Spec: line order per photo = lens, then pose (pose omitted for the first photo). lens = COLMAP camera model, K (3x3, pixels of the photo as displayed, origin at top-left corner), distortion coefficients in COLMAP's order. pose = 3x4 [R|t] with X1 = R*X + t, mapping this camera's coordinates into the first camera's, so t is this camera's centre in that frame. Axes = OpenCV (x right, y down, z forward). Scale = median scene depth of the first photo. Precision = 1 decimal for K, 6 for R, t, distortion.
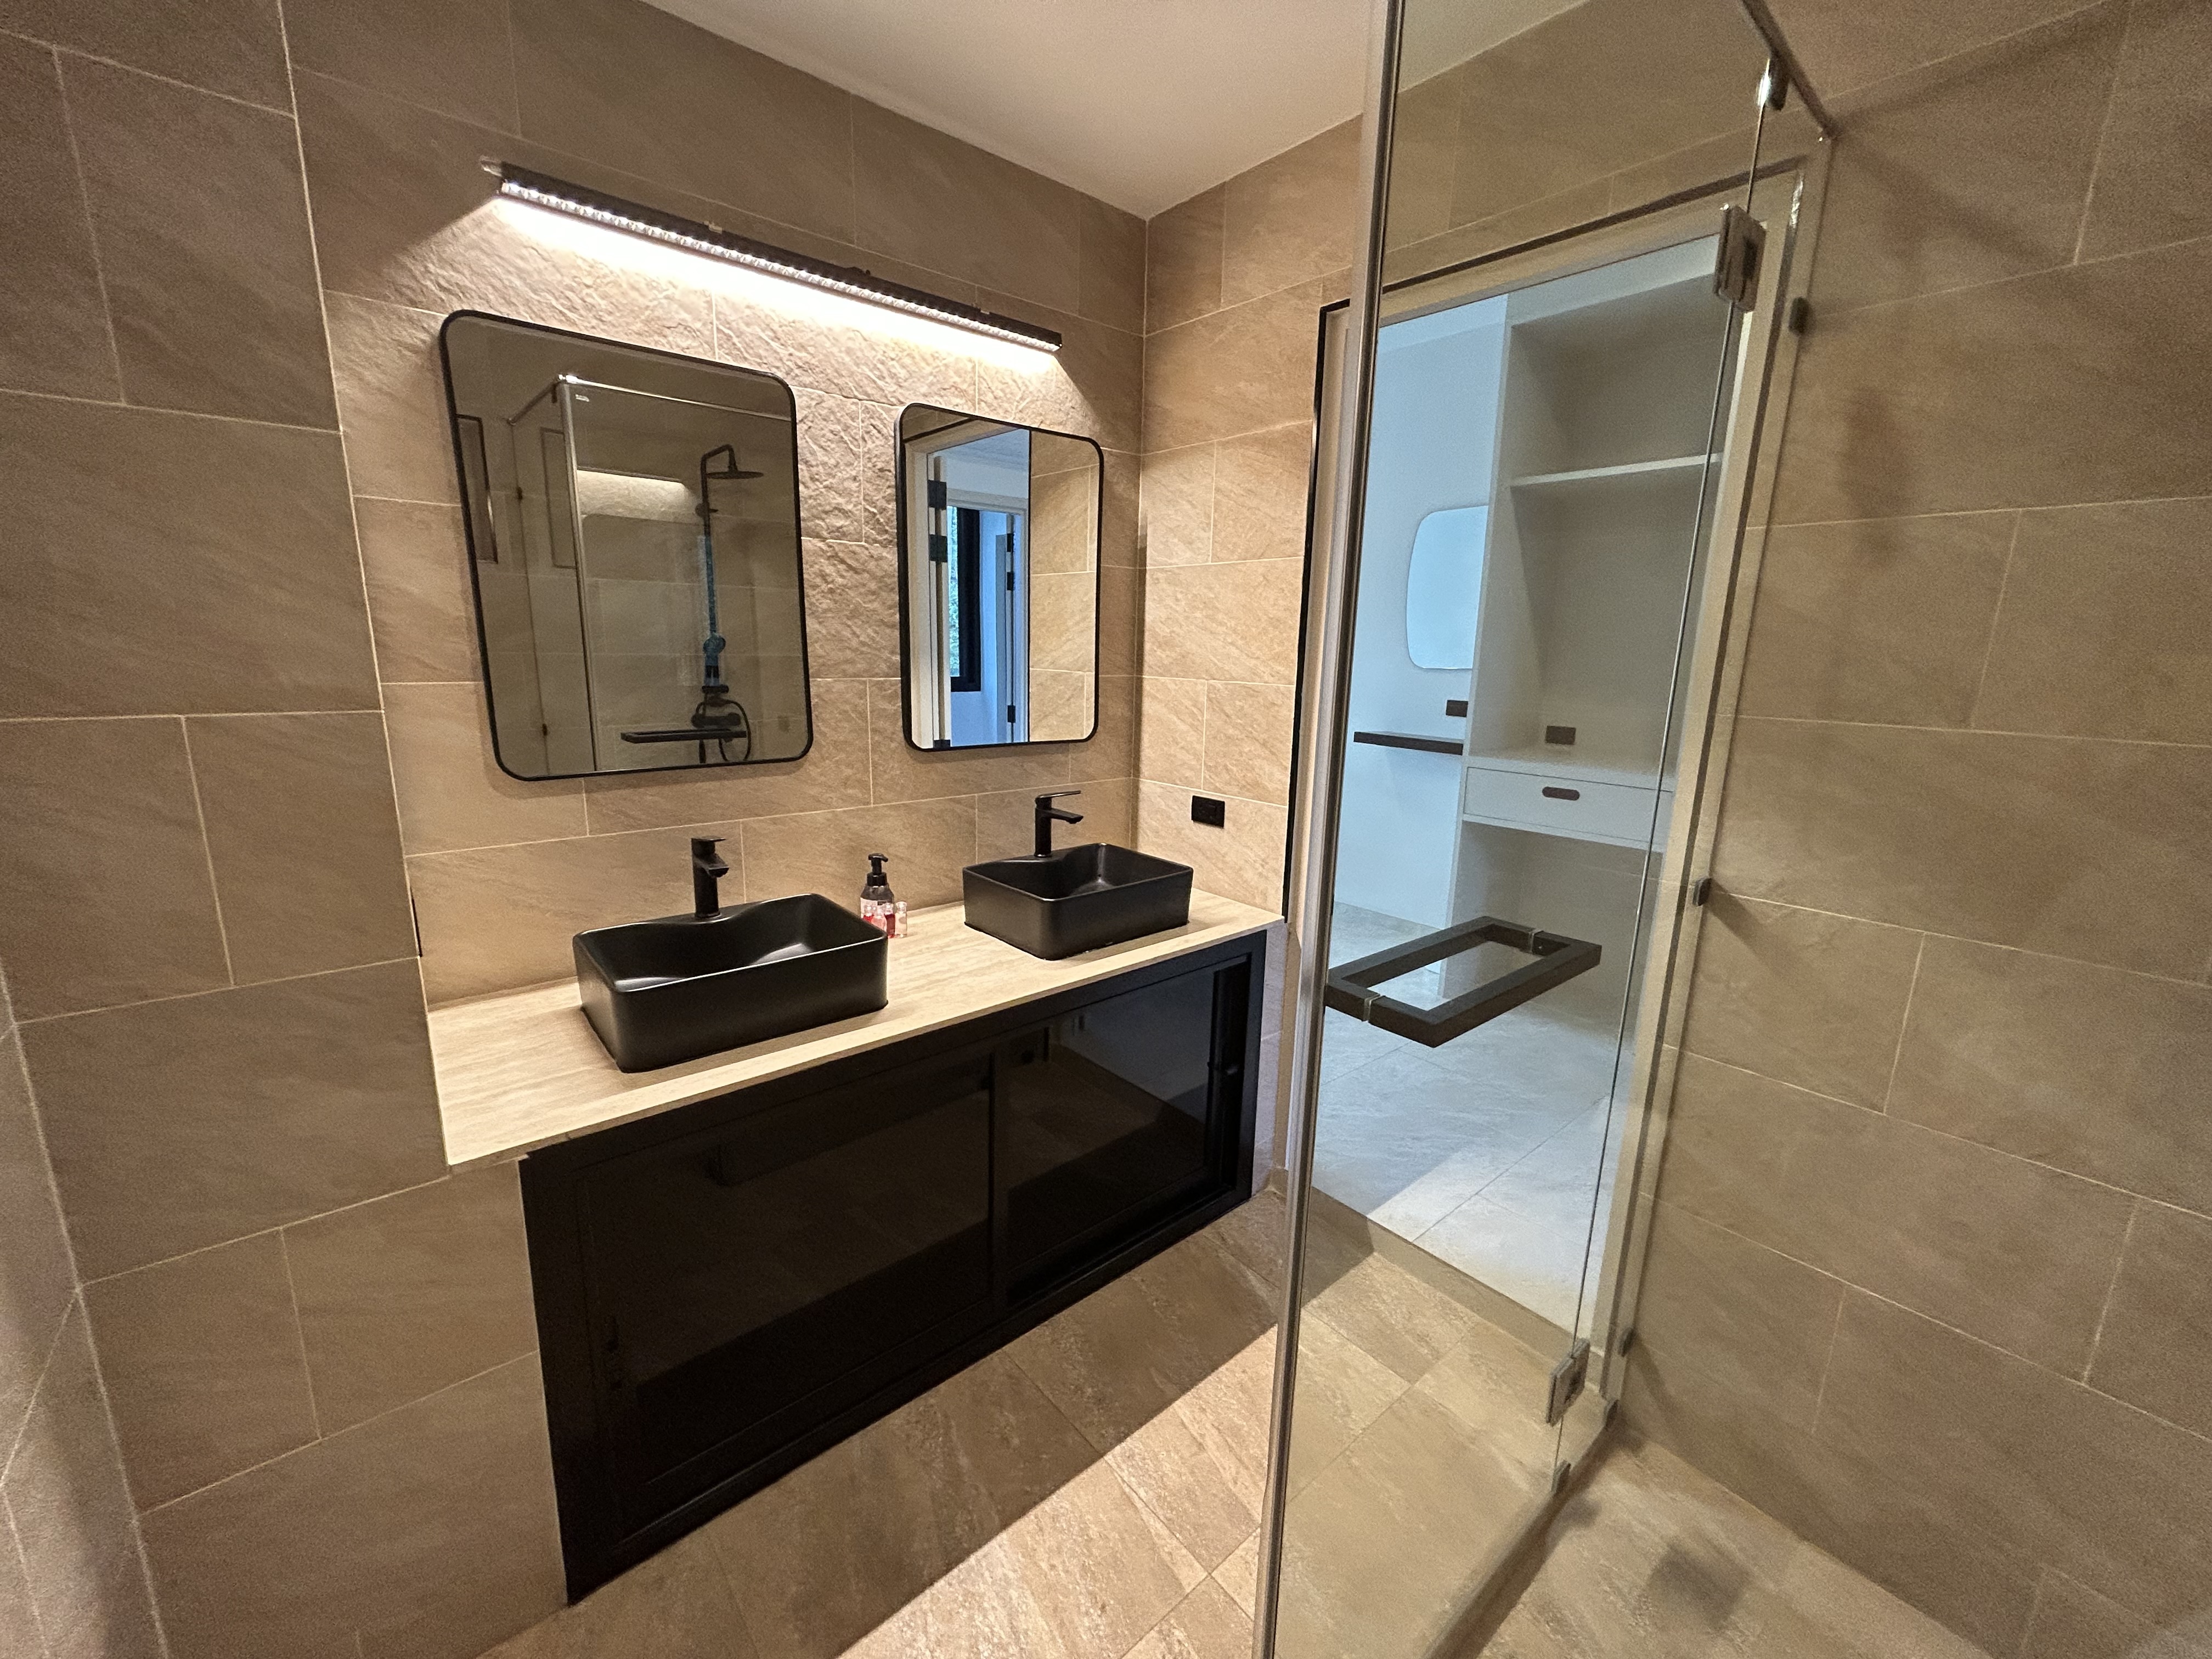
lens RADIAL K [[893.5, 0, 1100.2], [0, 893.5, 830.3], [0, 0, 1]] dist [0.000013, 0.000509]
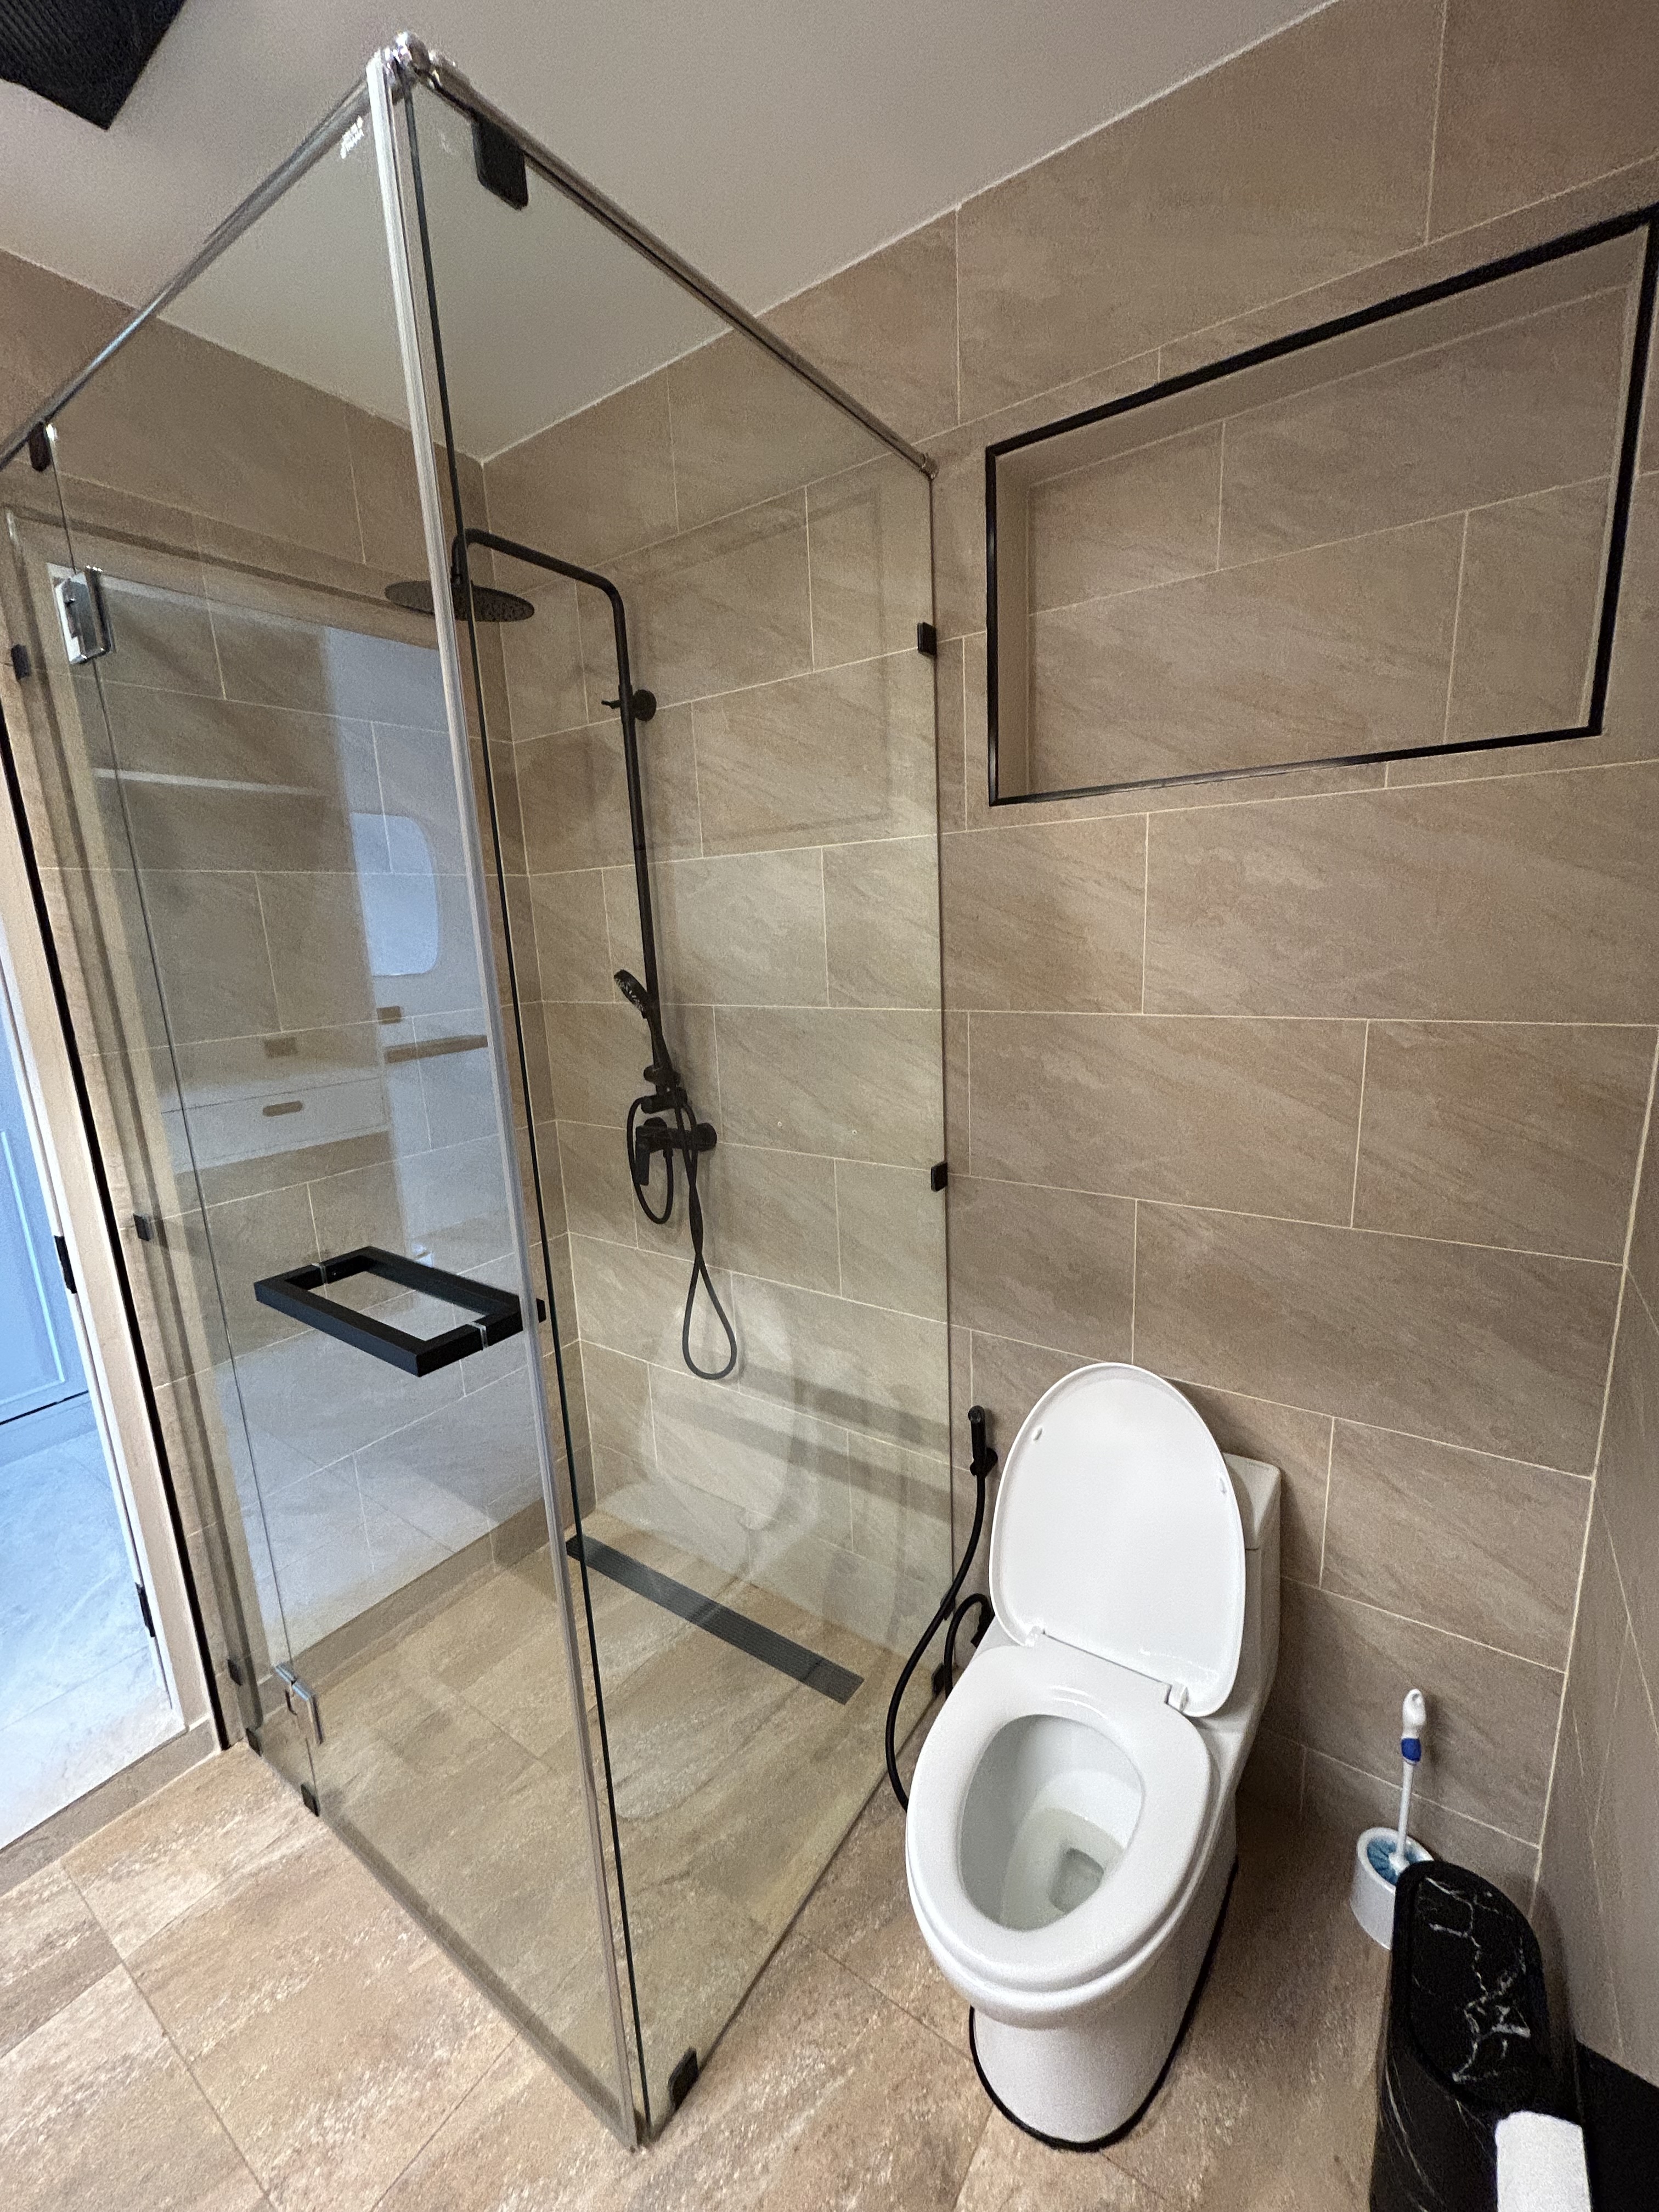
lens RADIAL K [[893.5, 0, 835.5], [0, 893.5, 1109.6], [0, 0, 1]] dist [0.000013, 0.000509]
pose [[-0.268669, -0.206975, 0.940733, -0.362954], [0.237451, 0.932270, 0.272929, -0.114997], [-0.933506, 0.296706, -0.201326, 0.349898]]
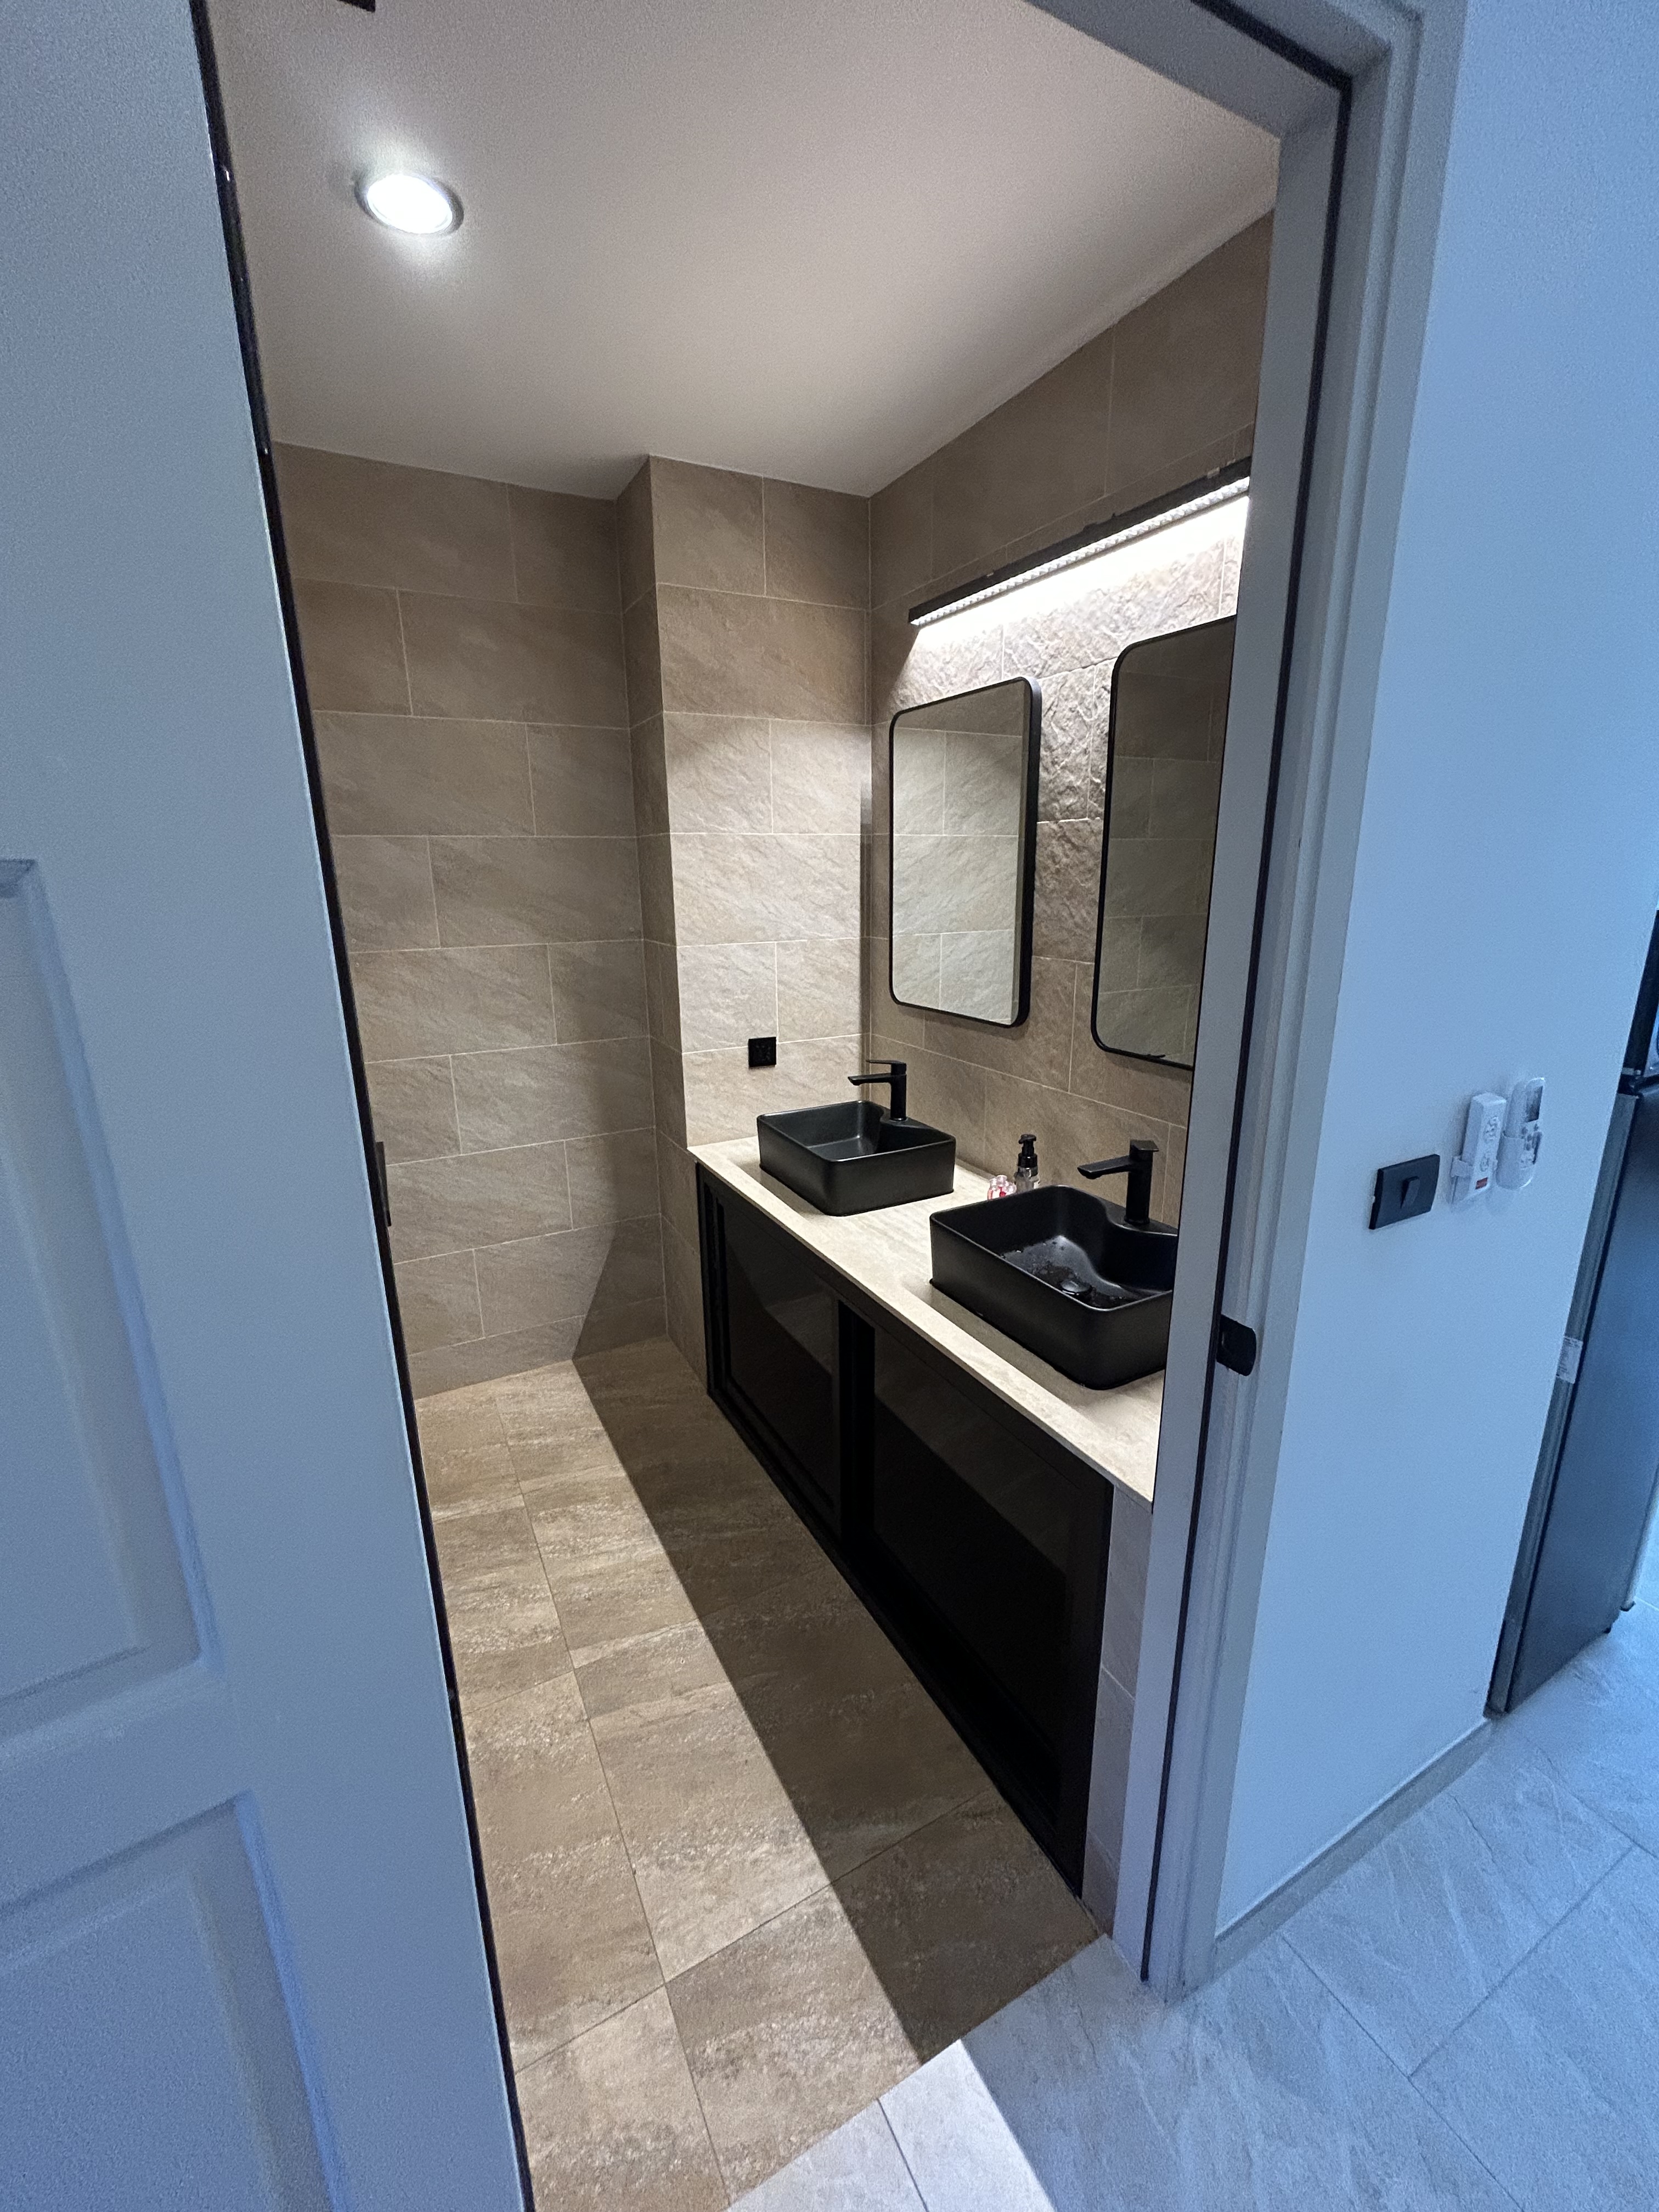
lens RADIAL K [[893.5, 0, 821.2], [0, 893.5, 1095.8], [0, 0, 1]] dist [0.000013, 0.000509]
pose [[-0.216255, 0.229790, -0.948910, 0.799447], [-0.191908, 0.942944, 0.272081, -0.262848], [0.957290, 0.240943, -0.159818, 1.007805]]
